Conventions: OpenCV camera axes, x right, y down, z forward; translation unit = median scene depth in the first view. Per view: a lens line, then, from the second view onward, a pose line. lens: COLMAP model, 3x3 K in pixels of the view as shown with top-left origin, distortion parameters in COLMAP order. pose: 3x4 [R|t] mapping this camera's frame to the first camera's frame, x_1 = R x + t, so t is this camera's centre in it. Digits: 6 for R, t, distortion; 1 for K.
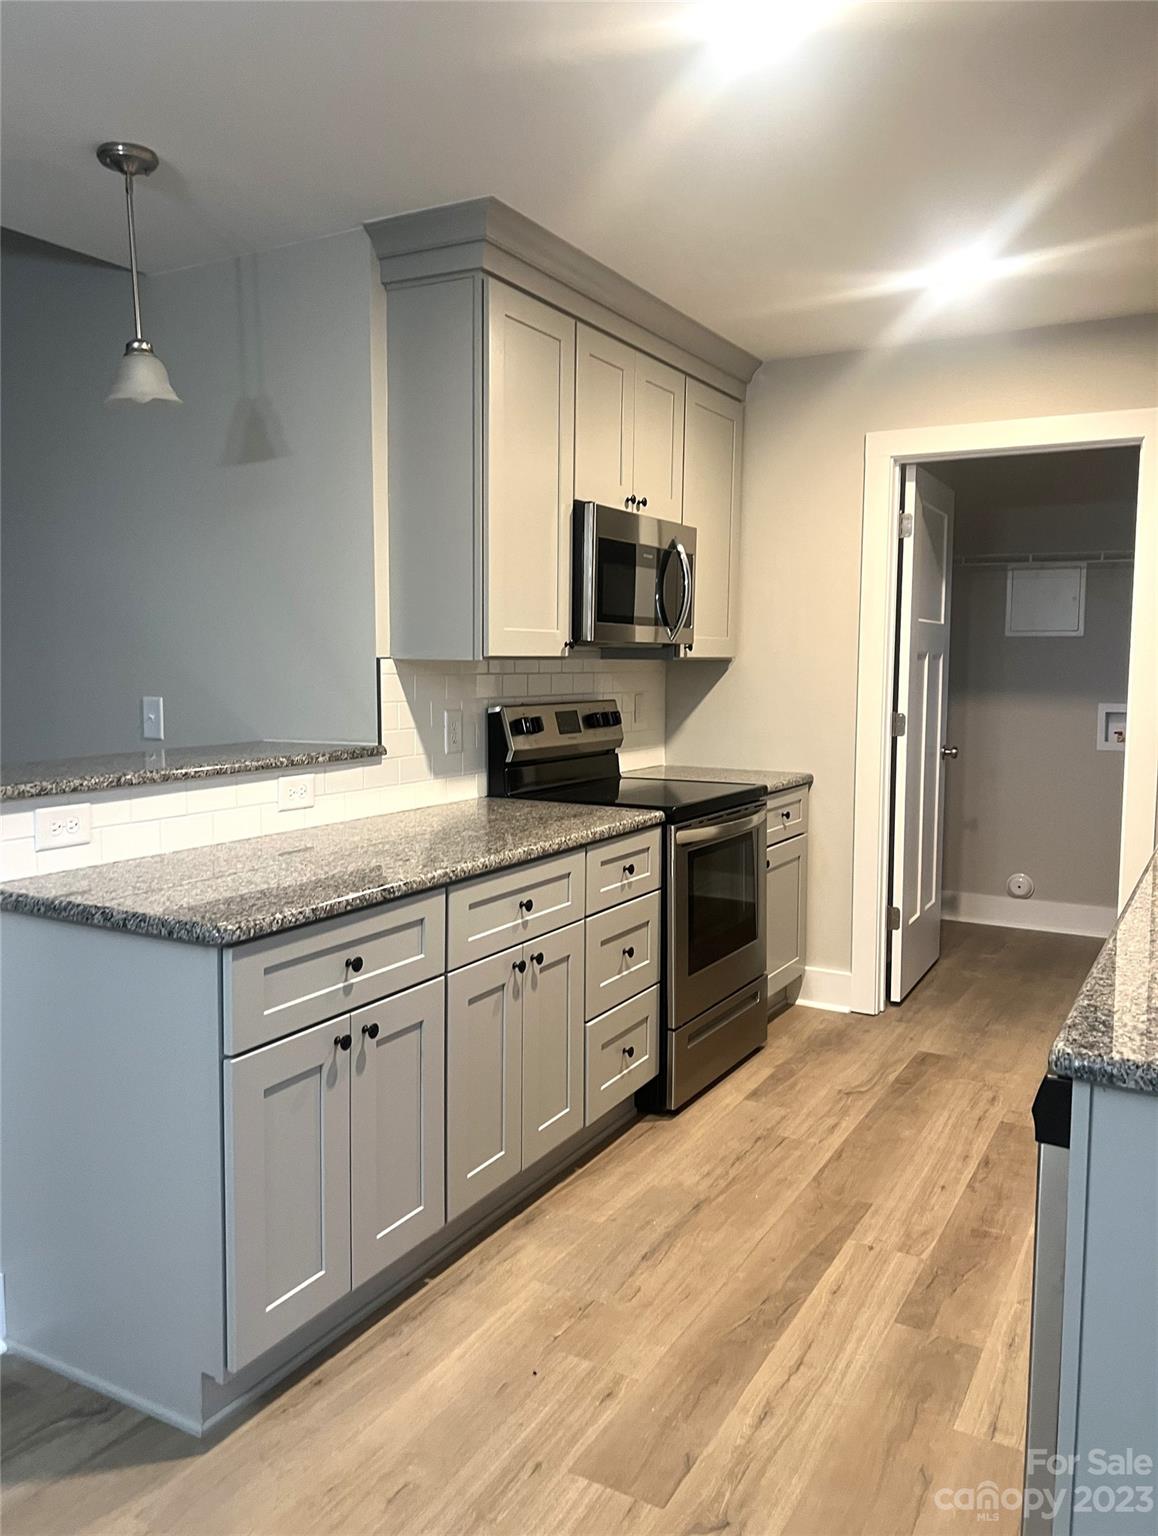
lens RADIAL K [[1183.9, 0, 579.0], [0, 1183.9, 768.0], [0, 0, 1]] dist [0.026644, -0.001125]
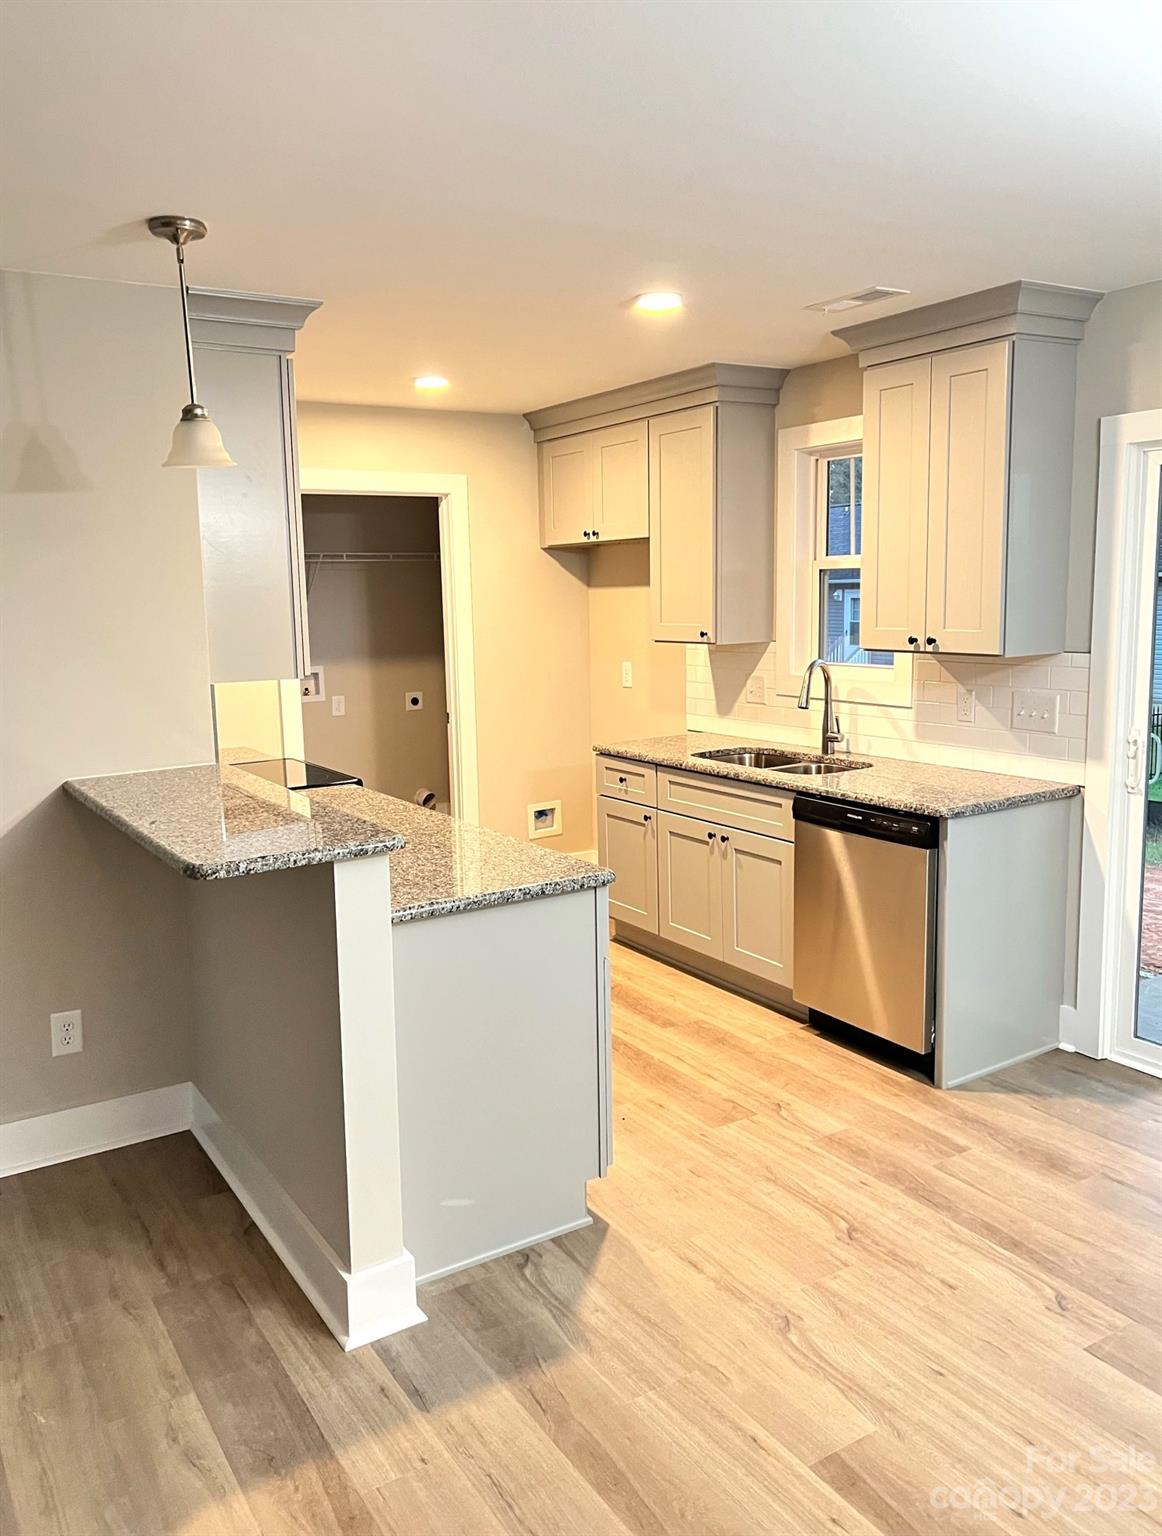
lens RADIAL K [[1193.0, 0, 553.3], [0, 1193.0, 750.1], [0, 0, 1]] dist [0.071516, -0.052471]
pose [[0.485919, -0.141286, 0.862509, -1.340803], [0.110809, 0.988843, 0.099553, -0.147883], [-0.866951, 0.047199, 0.496153, 0.243832]]
